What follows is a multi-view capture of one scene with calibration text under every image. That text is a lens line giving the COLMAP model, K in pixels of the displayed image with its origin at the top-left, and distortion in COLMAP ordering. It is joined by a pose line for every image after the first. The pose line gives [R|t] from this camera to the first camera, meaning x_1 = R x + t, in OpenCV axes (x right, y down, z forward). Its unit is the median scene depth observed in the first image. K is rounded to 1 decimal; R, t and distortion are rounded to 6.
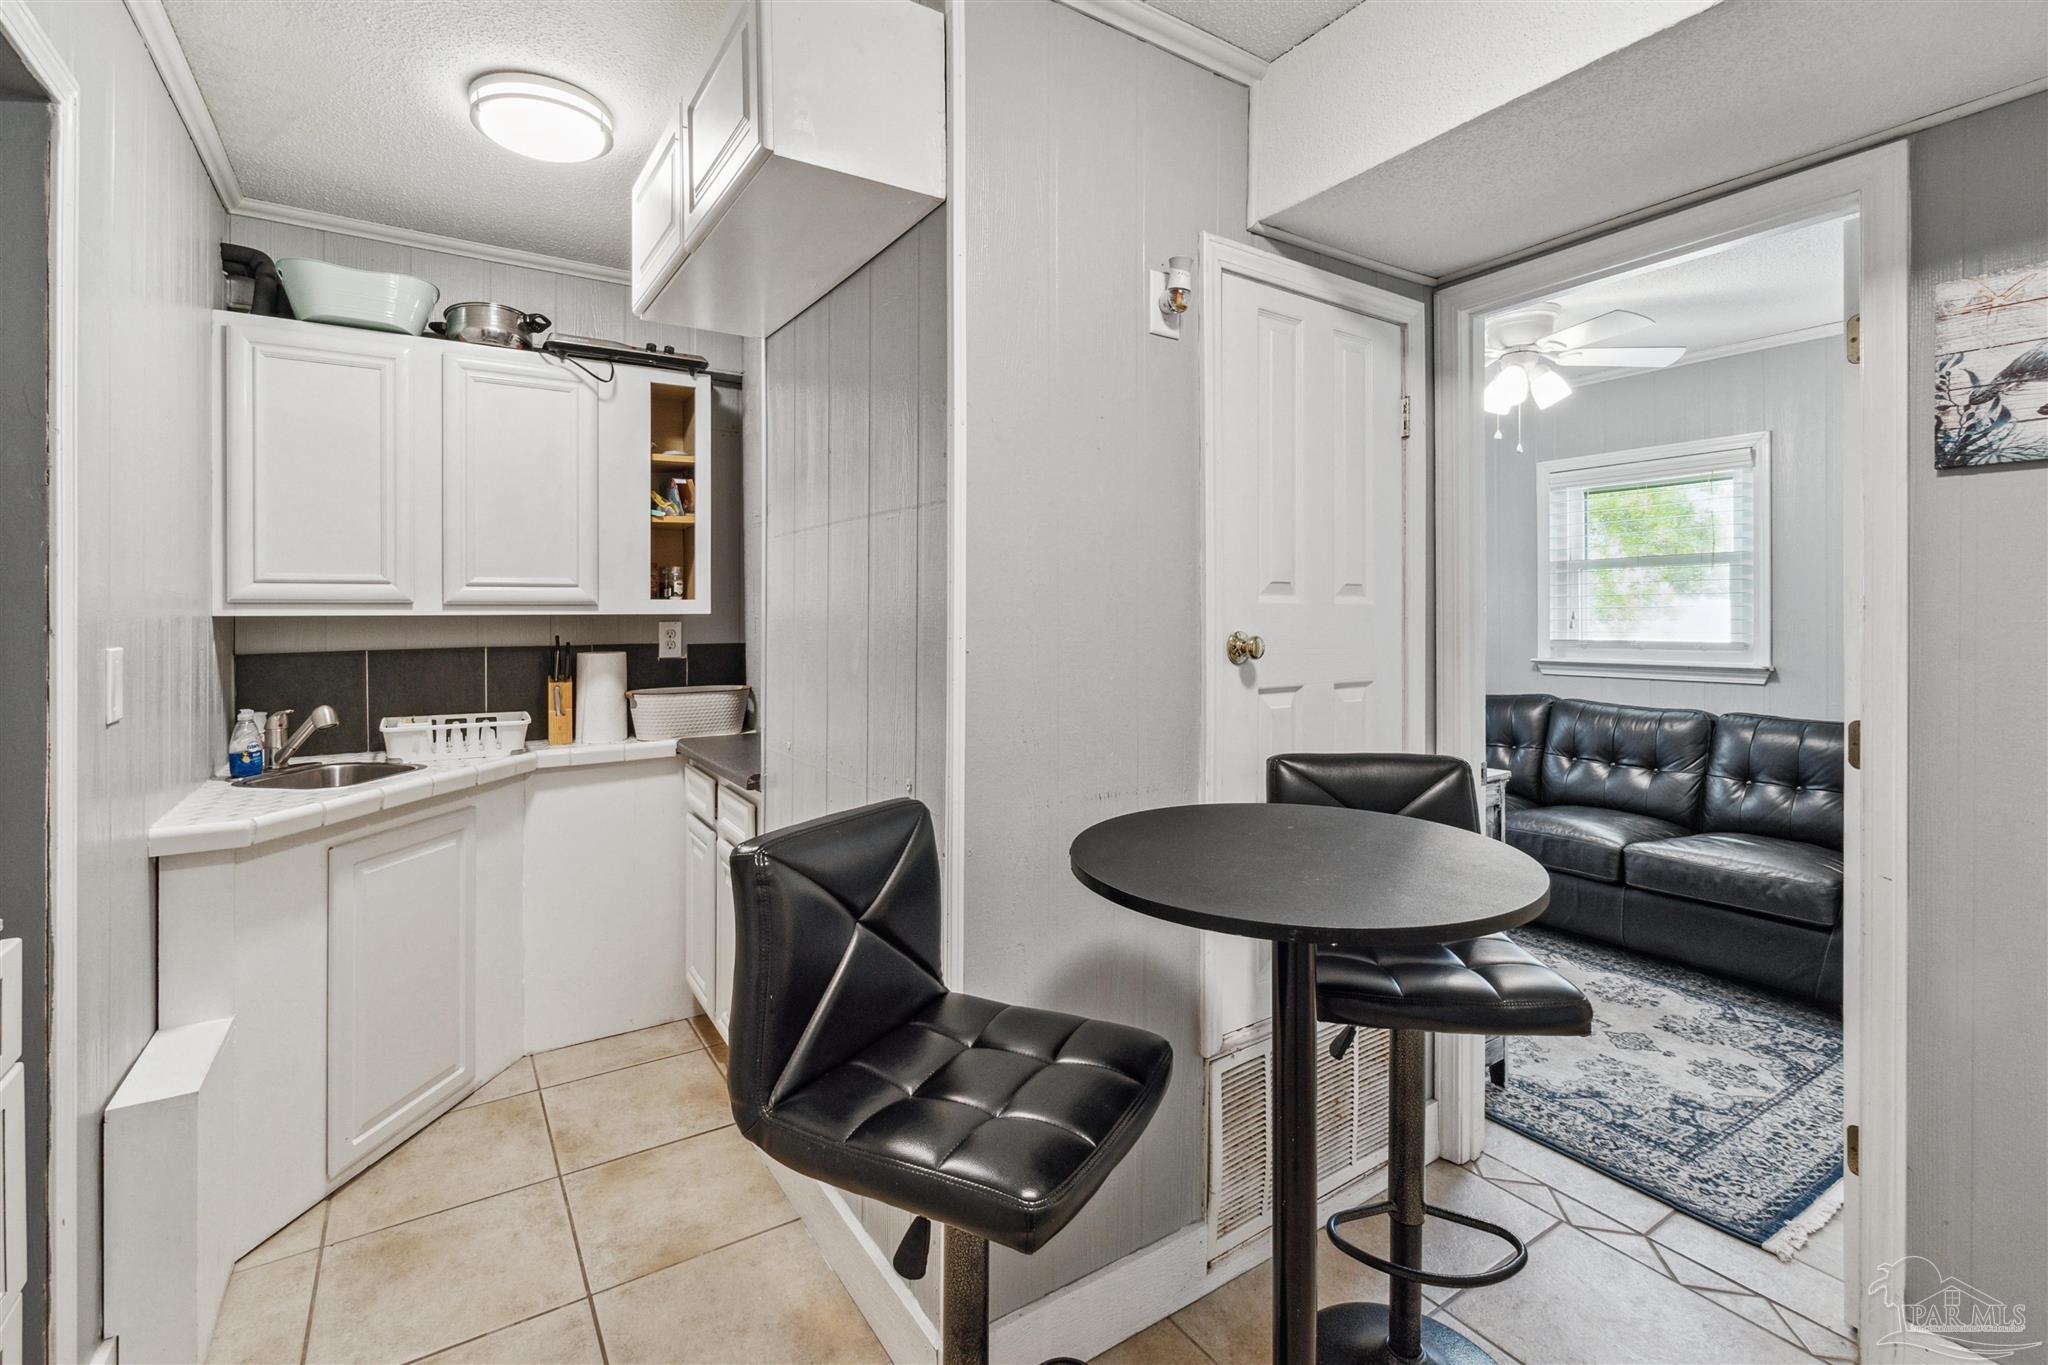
lens RADIAL K [[911.2, 0, 1014.8], [0, 911.2, 606.0], [0, 0, 1]] dist [-0.003802, -0.000280]
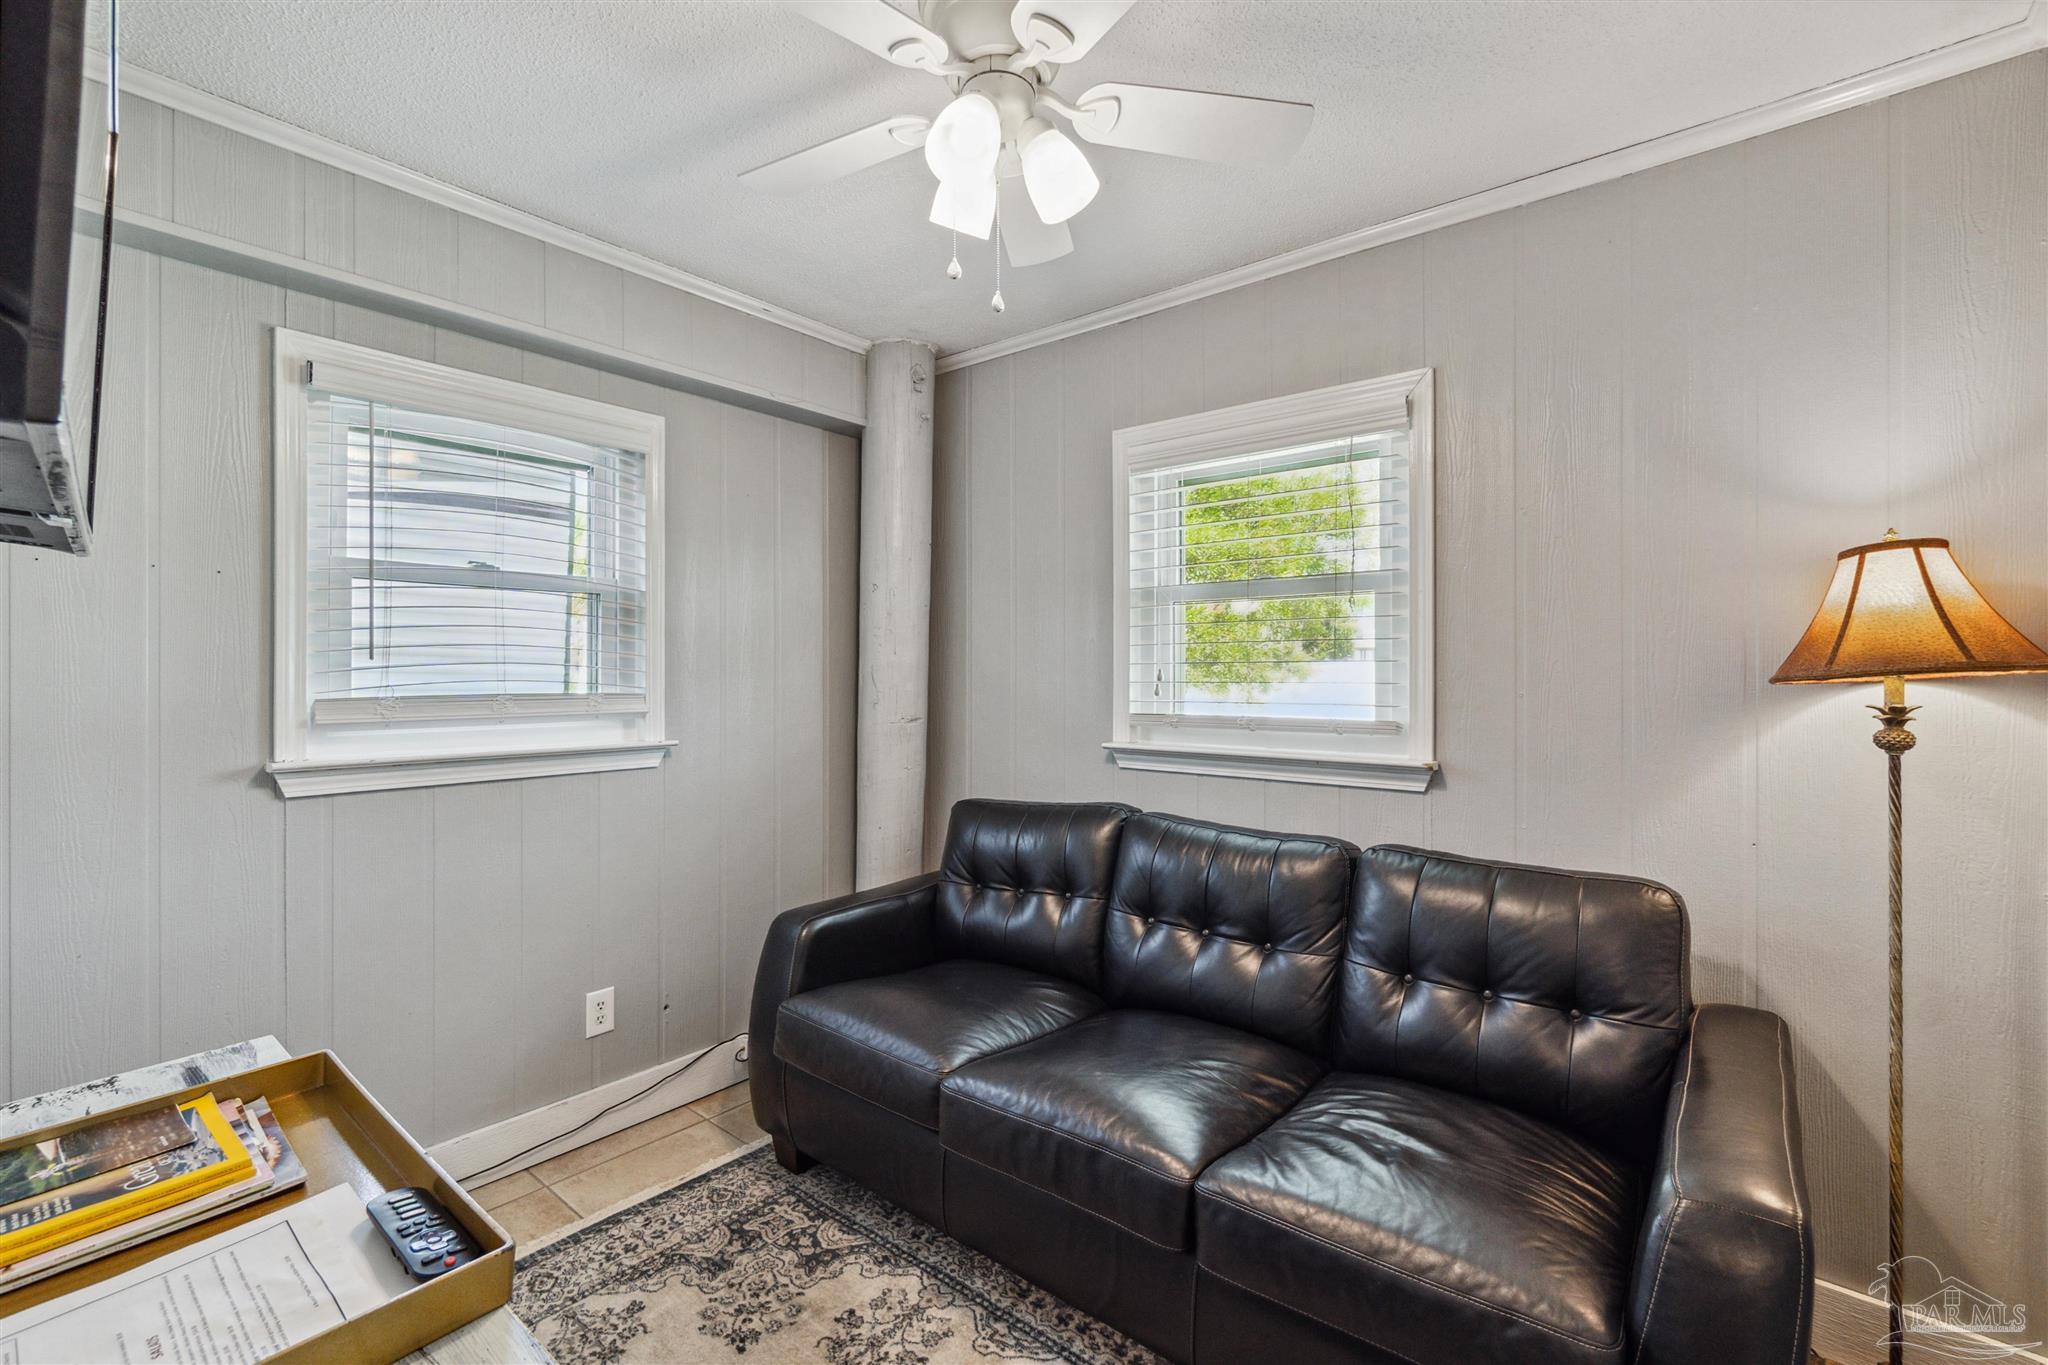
lens RADIAL K [[885.5, 0, 1024.2], [0, 885.5, 639.3], [0, 0, 1]] dist [-0.005352, -0.000040]
pose [[0.950773, 0.020234, 0.309227, 0.387901], [-0.011665, 0.999496, -0.029533, 0.006167], [-0.309669, 0.024472, 0.950530, 0.520414]]
